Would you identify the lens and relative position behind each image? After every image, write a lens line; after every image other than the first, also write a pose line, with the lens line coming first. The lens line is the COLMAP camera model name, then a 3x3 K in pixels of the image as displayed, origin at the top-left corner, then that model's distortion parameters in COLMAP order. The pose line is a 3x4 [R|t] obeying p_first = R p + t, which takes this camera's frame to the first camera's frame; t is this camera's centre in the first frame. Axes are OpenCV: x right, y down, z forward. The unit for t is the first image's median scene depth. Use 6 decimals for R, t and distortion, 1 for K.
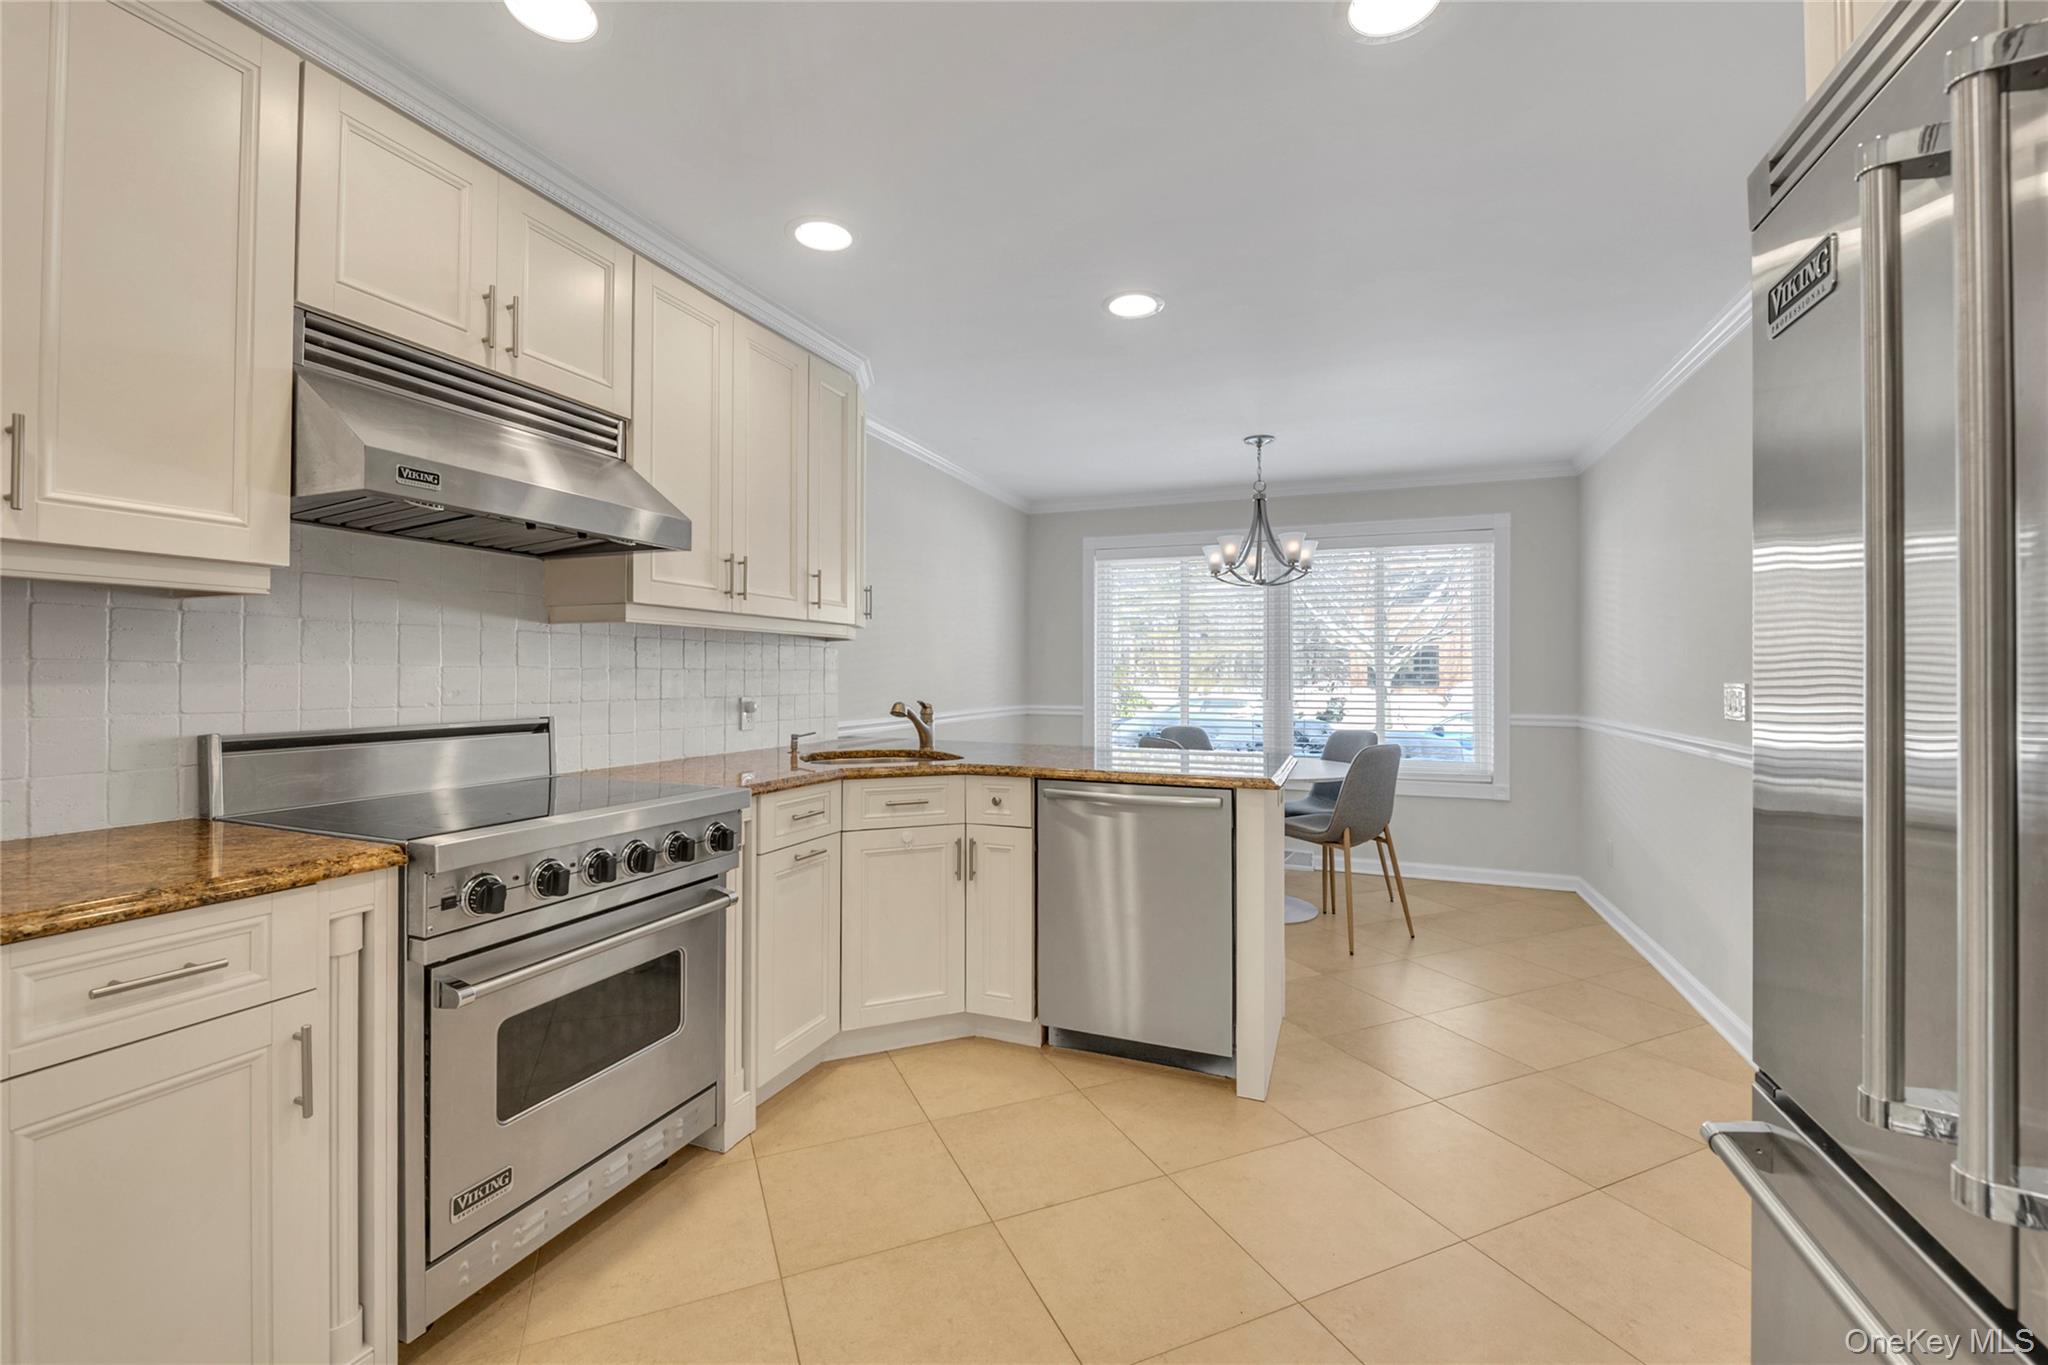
lens RADIAL K [[843.5, 0, 1035.1], [0, 843.5, 679.7], [0, 0, 1]] dist [-0.001279, -0.000266]
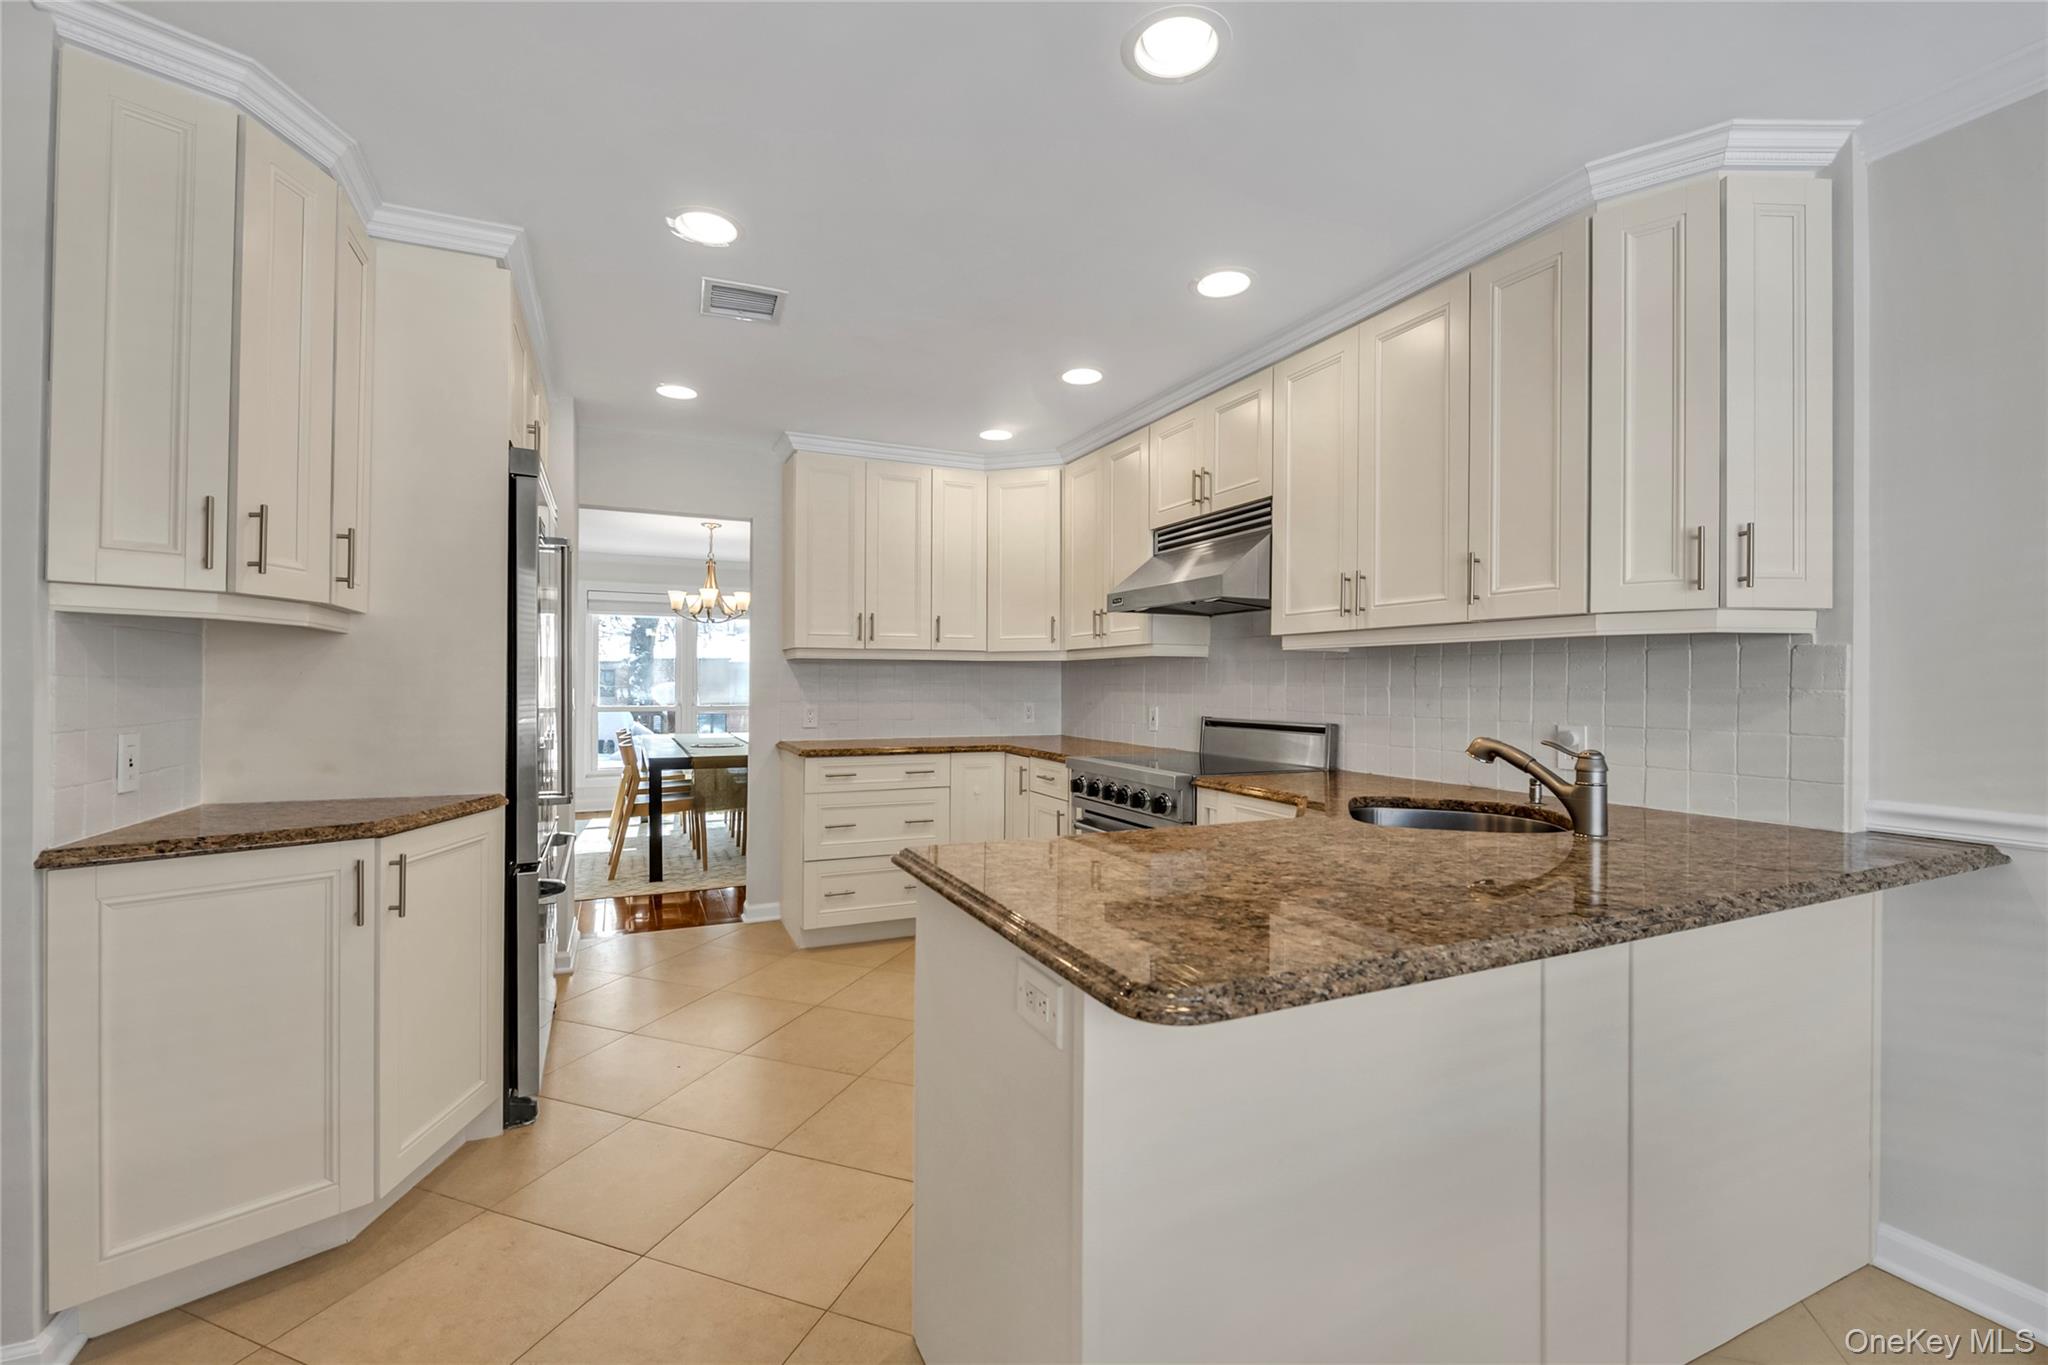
lens RADIAL K [[843.5, 0, 1035.1], [0, 843.5, 679.7], [0, 0, 1]] dist [-0.001279, -0.000266]
pose [[-0.680510, -0.016290, -0.732558, 0.812750], [-0.017479, 0.999829, -0.005997, -0.009876], [0.732531, 0.008724, -0.680678, 1.820034]]
